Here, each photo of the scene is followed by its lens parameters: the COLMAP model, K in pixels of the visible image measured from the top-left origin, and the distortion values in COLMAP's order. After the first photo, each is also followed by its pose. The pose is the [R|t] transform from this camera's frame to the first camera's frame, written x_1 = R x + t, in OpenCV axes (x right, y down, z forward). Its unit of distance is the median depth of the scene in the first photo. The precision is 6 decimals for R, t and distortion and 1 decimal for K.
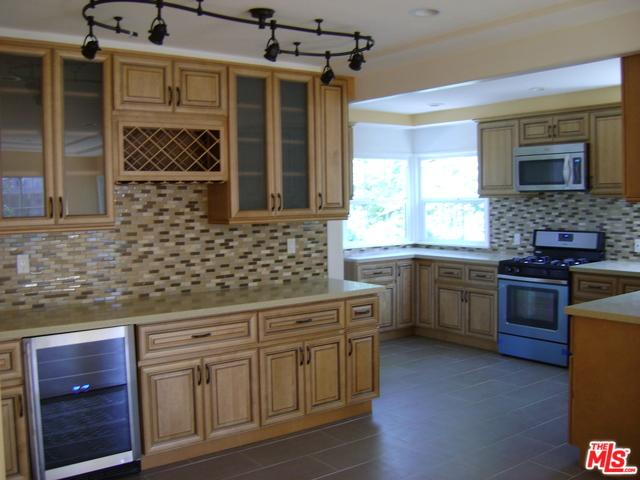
lens RADIAL K [[652.9, 0, 316.4], [0, 652.9, 235.6], [0, 0, 1]] dist [-0.127775, 0.000000]
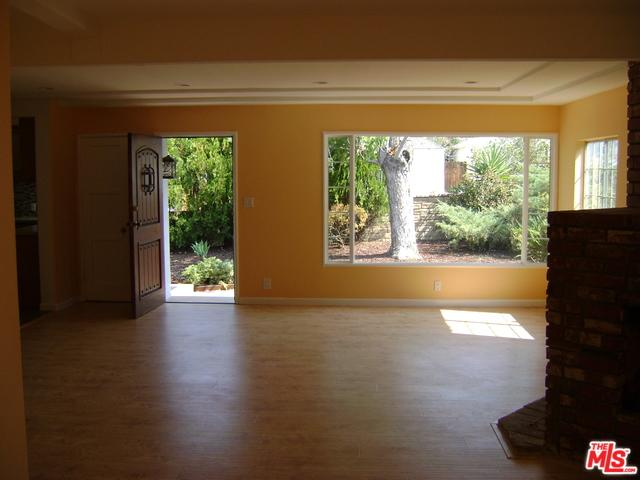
lens RADIAL K [[652.9, 0, 319.8], [0, 652.9, 239.2], [0, 0, 1]] dist [-0.127775, 0.000000]
pose [[0.639270, -0.053401, 0.767126, -0.339598], [0.026007, 0.998517, 0.047836, 0.041342], [-0.768542, -0.010629, 0.639711, -0.740283]]
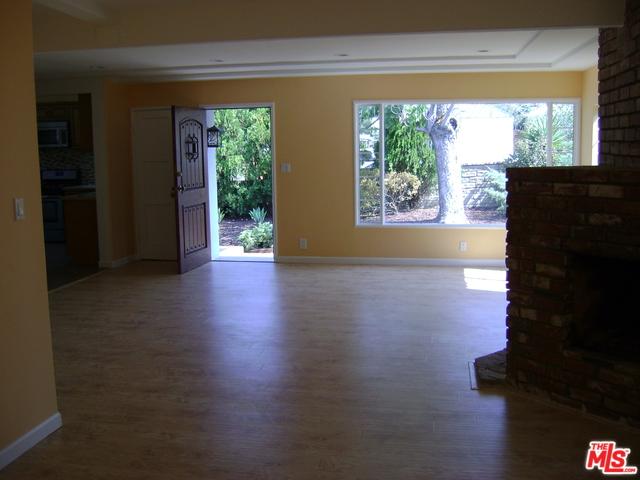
lens RADIAL K [[652.9, 0, 320.9], [0, 652.9, 240.7], [0, 0, 1]] dist [-0.127775, 0.000000]
pose [[0.725526, -0.086757, 0.682705, -0.344320], [0.034190, 0.995341, 0.090152, 0.059162], [-0.687345, -0.042066, 0.725112, -0.882385]]
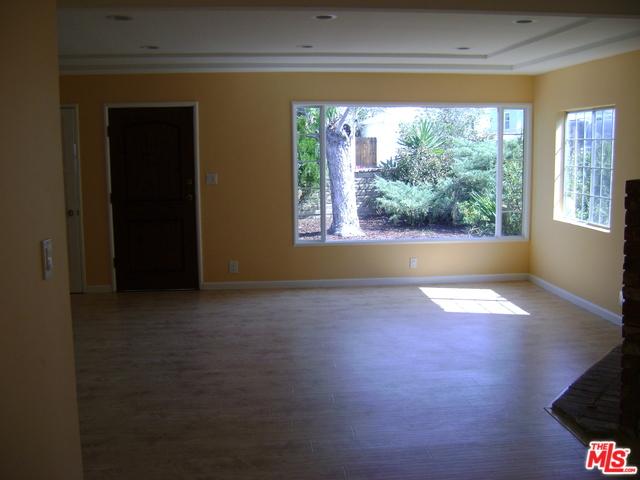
lens RADIAL K [[652.9, 0, 317.4], [0, 652.9, 234.5], [0, 0, 1]] dist [-0.127775, 0.000000]
pose [[0.512235, -0.090110, 0.854105, -0.356147], [0.042664, 0.995923, 0.079485, 0.041024], [-0.857785, -0.004276, 0.513991, -0.565339]]
